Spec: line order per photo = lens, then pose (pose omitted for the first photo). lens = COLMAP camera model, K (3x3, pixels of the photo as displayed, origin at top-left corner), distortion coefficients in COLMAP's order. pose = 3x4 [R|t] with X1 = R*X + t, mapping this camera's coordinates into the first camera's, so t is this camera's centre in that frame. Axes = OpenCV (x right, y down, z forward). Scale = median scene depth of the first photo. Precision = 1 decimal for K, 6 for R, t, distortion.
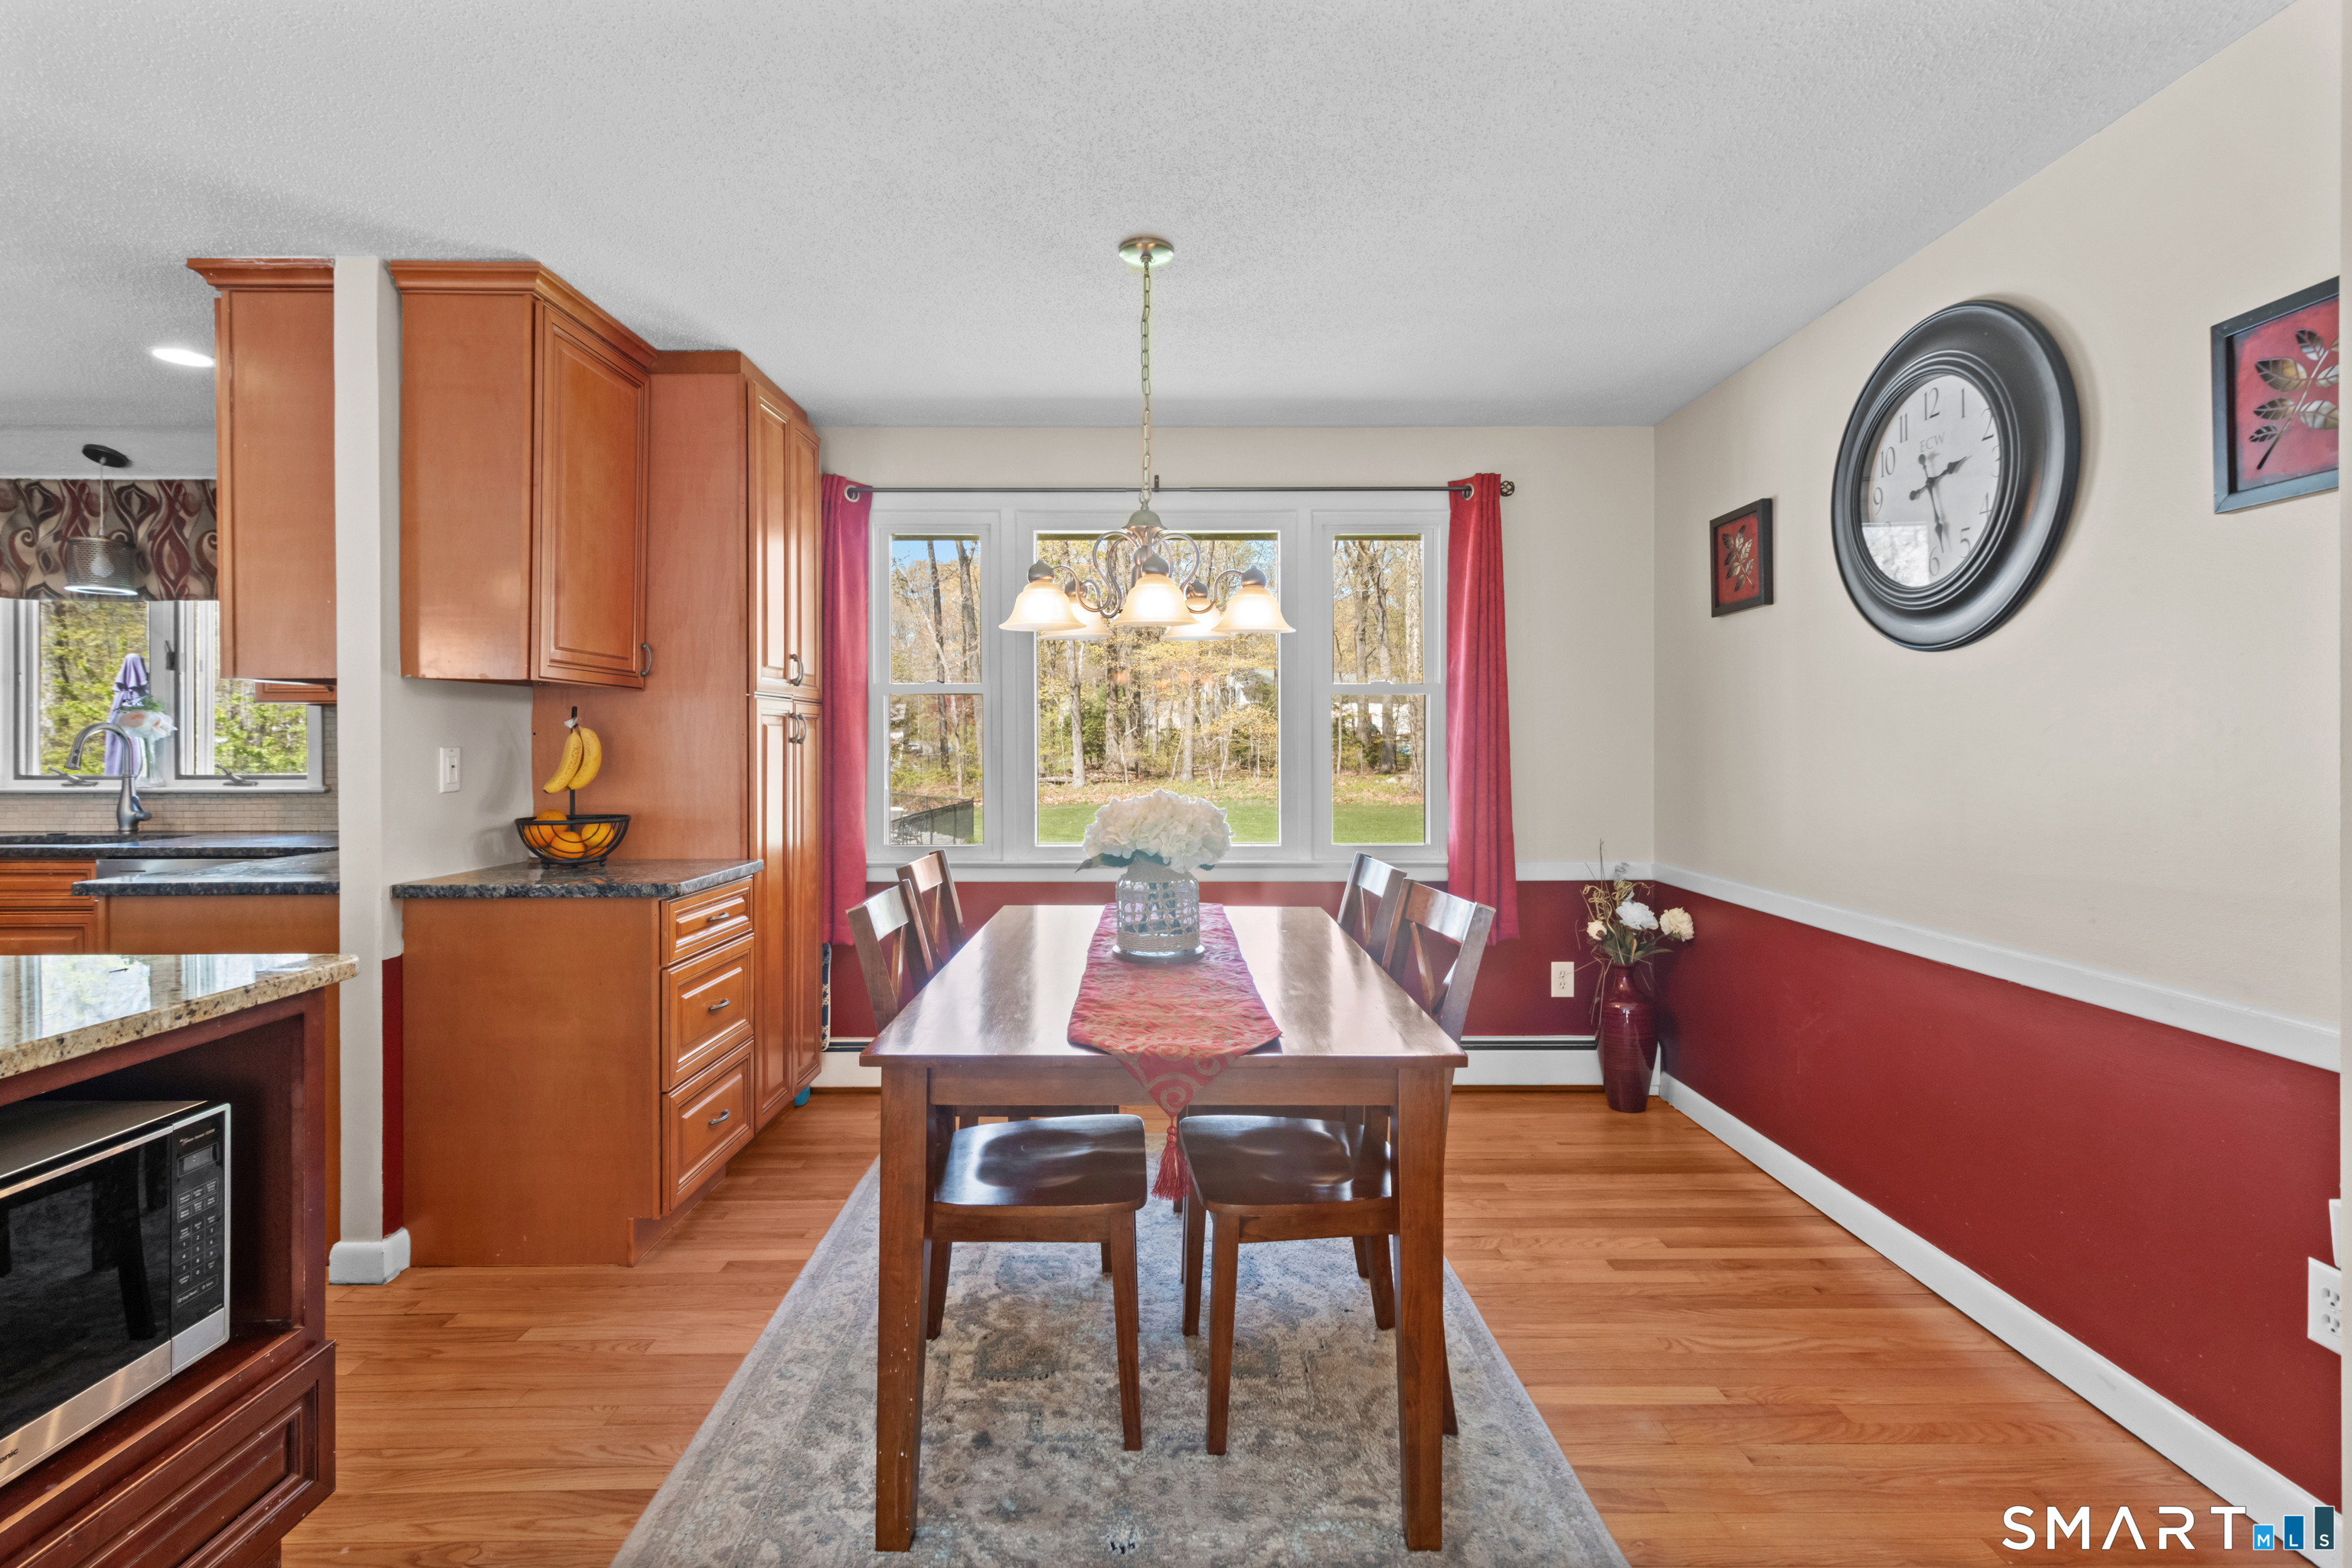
lens RADIAL K [[1098.3, 0, 1205.8], [0, 1098.3, 735.1], [0, 0, 1]] dist [0.002057, 0.000903]
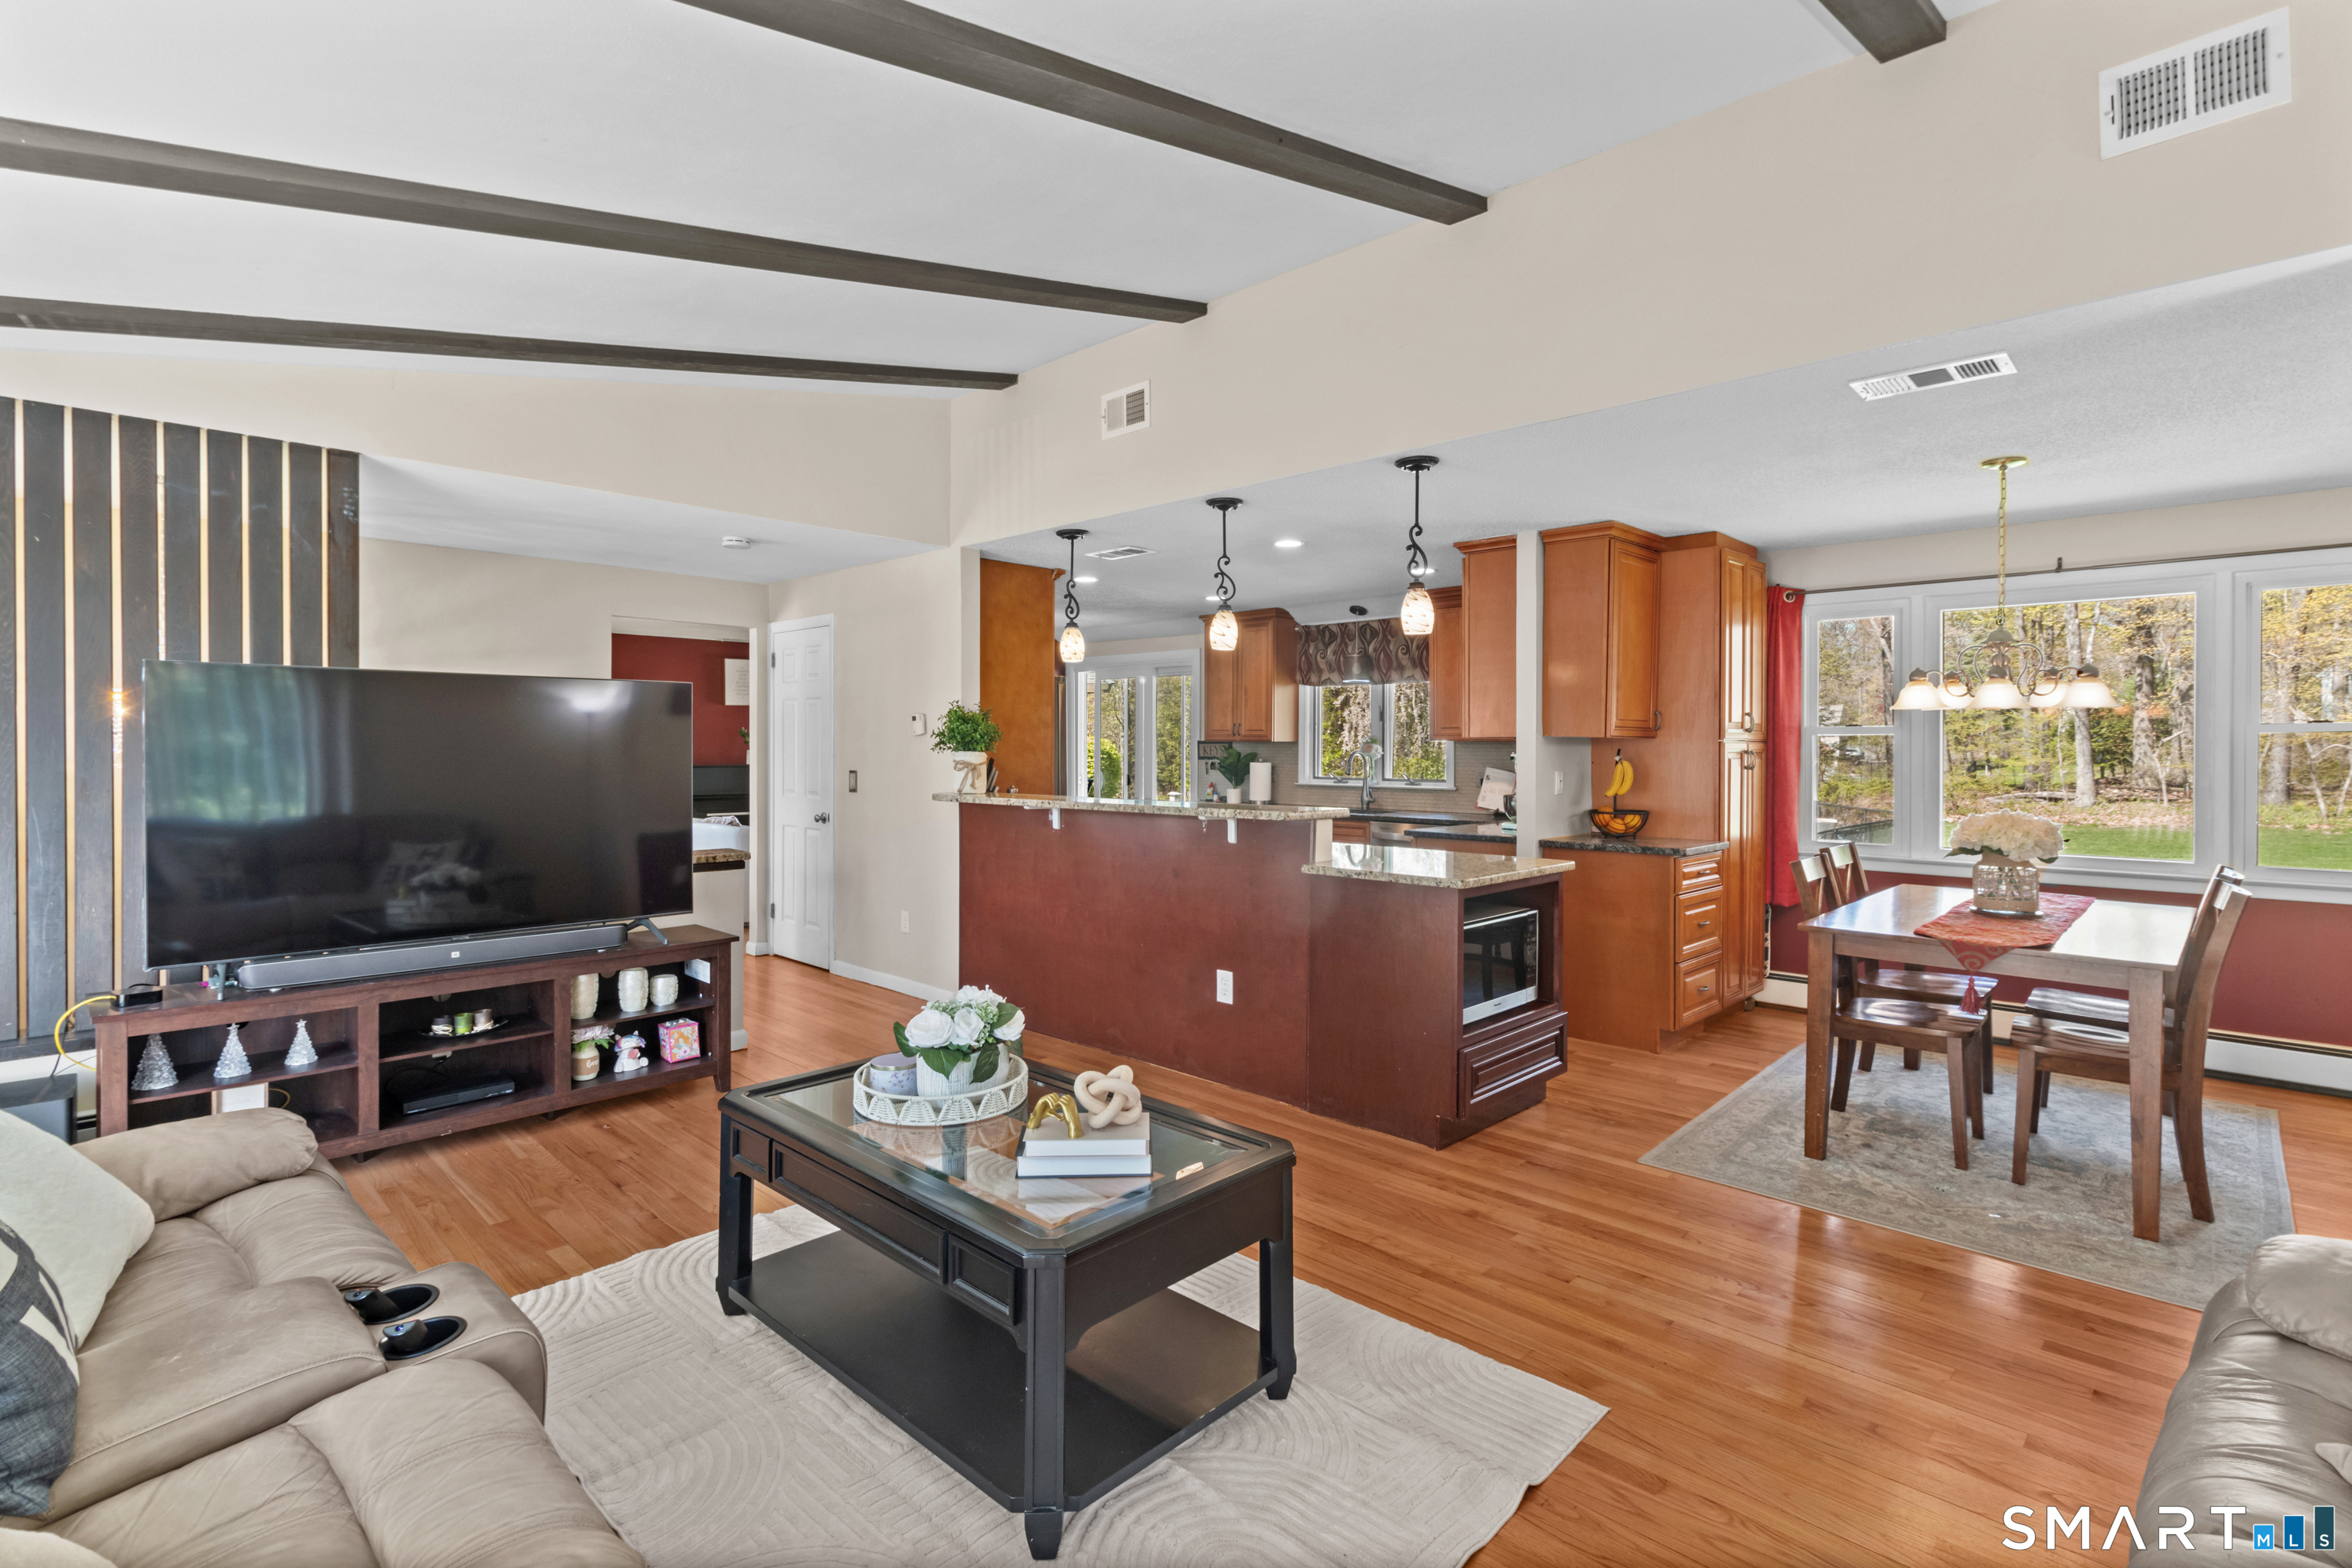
lens RADIAL K [[1098.3, 0, 1159.1], [0, 1098.3, 761.3], [0, 0, 1]] dist [0.002057, 0.000903]
pose [[0.680207, 0.012187, -0.732919, 0.225173], [0.002543, 0.999817, 0.018986, -0.041096], [0.733016, -0.014778, 0.680051, -0.758508]]
